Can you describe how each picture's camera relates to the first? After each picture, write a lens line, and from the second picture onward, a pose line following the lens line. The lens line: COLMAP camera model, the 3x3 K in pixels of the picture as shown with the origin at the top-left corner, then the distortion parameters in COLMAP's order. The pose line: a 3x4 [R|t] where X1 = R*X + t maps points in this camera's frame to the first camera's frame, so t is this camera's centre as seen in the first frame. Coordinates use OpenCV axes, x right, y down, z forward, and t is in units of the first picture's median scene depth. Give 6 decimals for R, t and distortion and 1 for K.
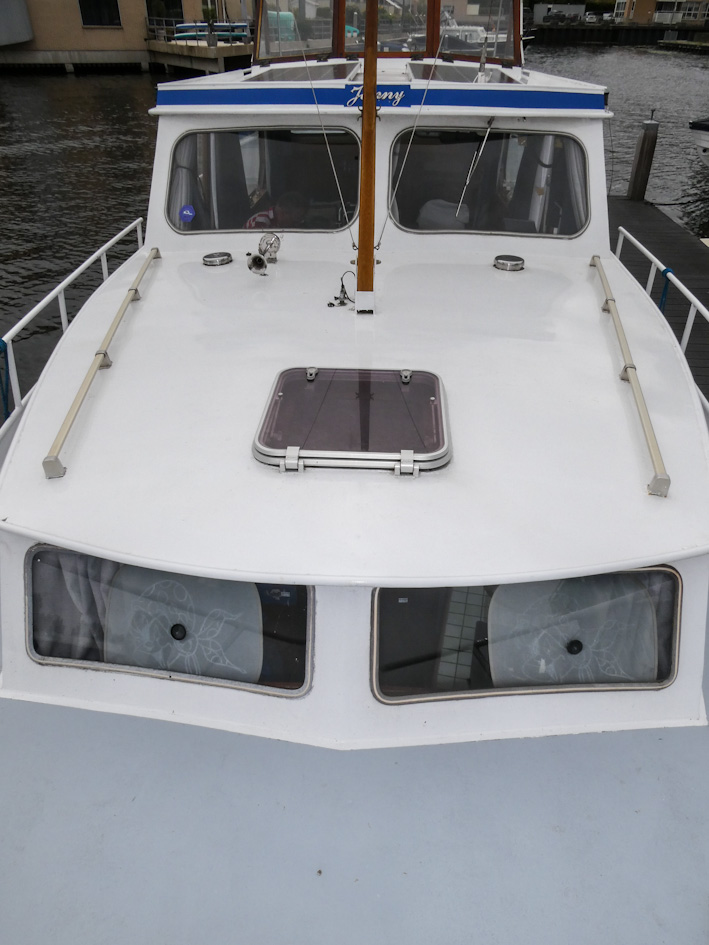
lens RADIAL K [[673.8, 0, 350.4], [0, 673.8, 471.6], [0, 0, 1]] dist [0.018532, -0.006751]
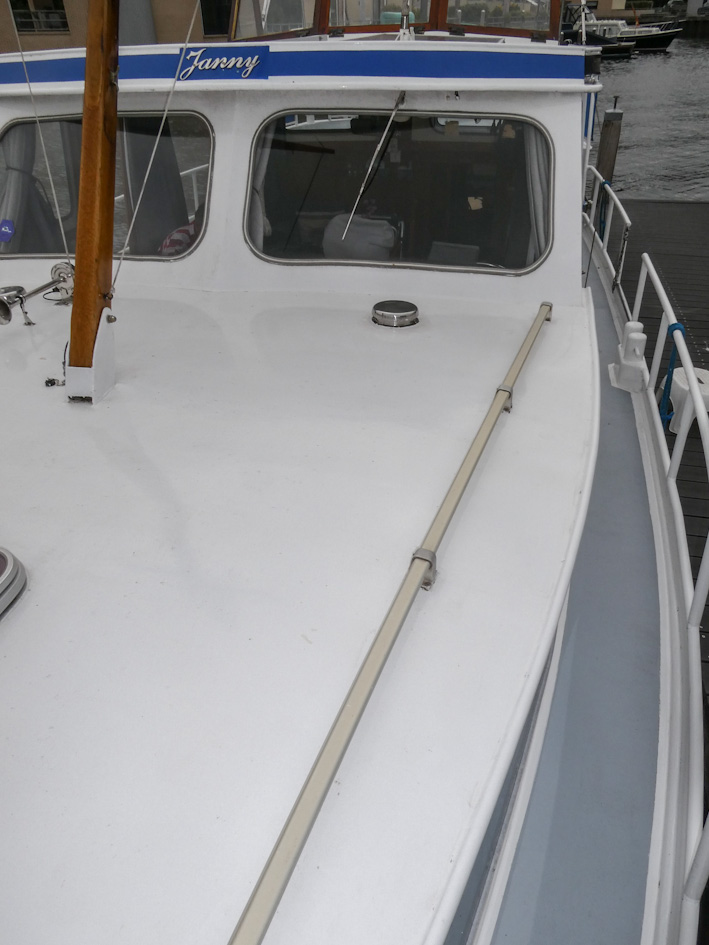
lens RADIAL K [[673.8, 0, 357.7], [0, 673.8, 473.3], [0, 0, 1]] dist [0.018532, -0.006751]
pose [[0.986025, 0.063226, -0.154131, 0.290808], [-0.063662, 0.997969, 0.002110, -0.145561], [0.153952, 0.007731, 0.988048, 0.332357]]
